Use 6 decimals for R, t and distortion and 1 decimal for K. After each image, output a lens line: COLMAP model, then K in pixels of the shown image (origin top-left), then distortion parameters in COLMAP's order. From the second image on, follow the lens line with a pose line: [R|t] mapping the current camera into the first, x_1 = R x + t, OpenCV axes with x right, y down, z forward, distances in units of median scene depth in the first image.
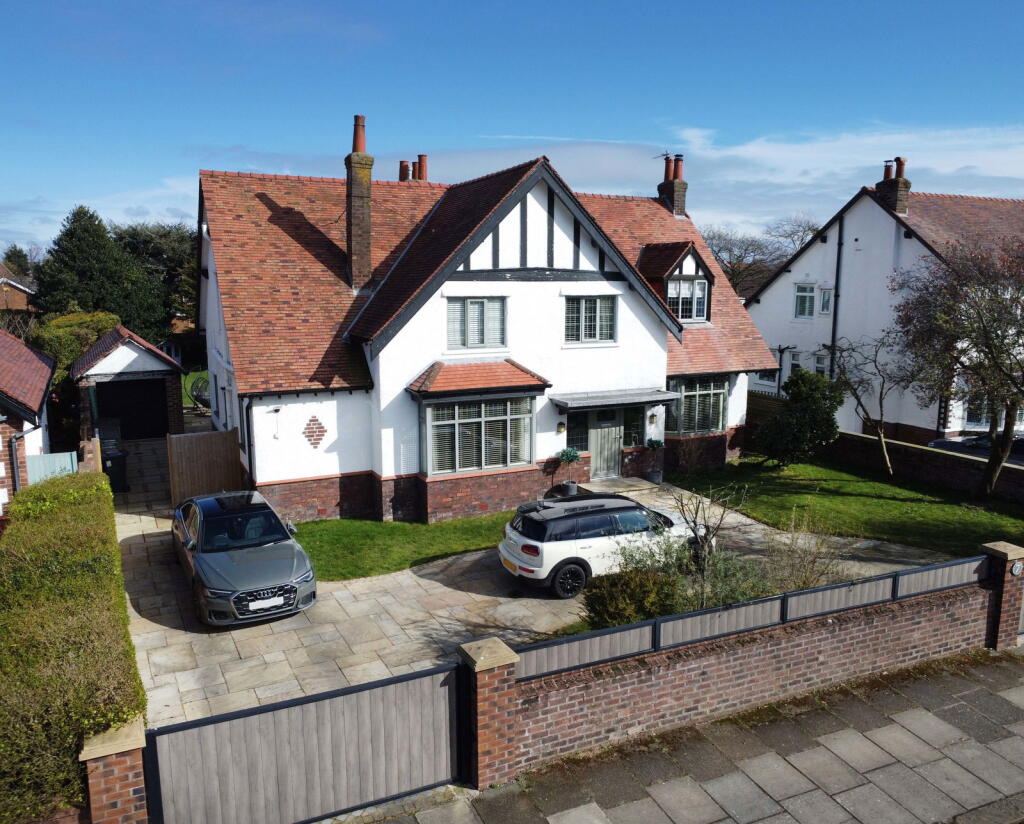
lens RADIAL K [[761.4, 0, 511.4], [0, 761.4, 413.1], [0, 0, 1]] dist [0.002789, -0.000192]
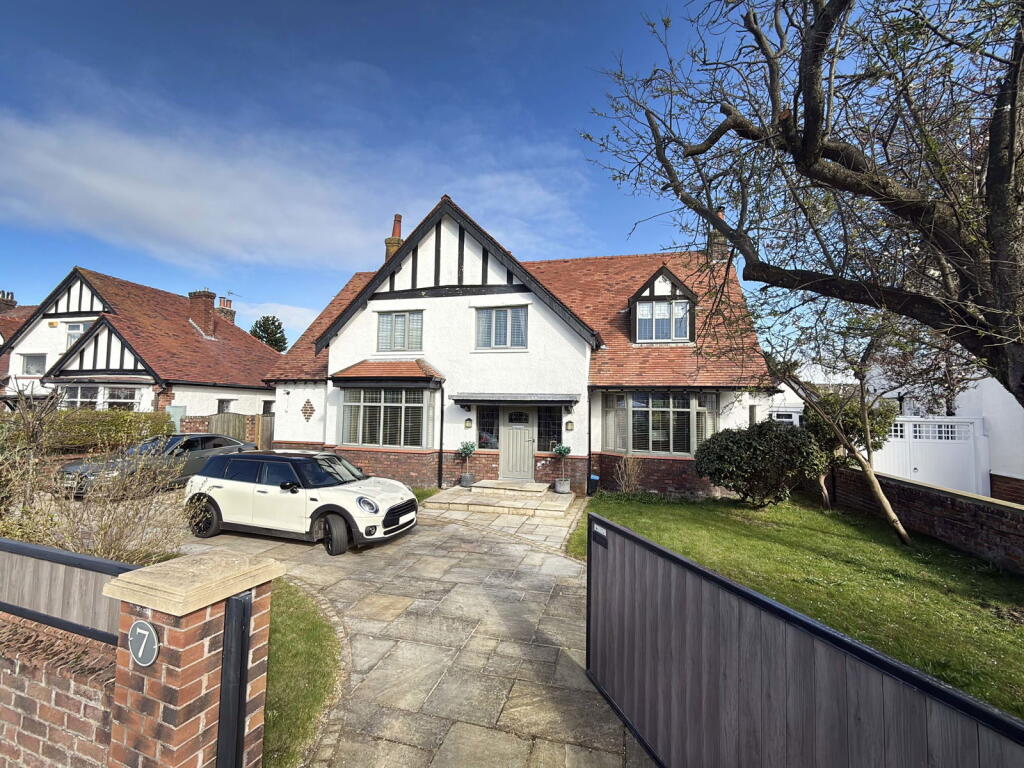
lens RADIAL K [[448.7, 0, 513.4], [0, 448.7, 379.2], [0, 0, 1]] dist [0.000058, 0.000252]
pose [[0.758514, -0.027913, -0.651058, 0.563801], [-0.125605, 0.974085, -0.188099, 0.074220], [0.639437, 0.224452, 0.735352, 0.567431]]
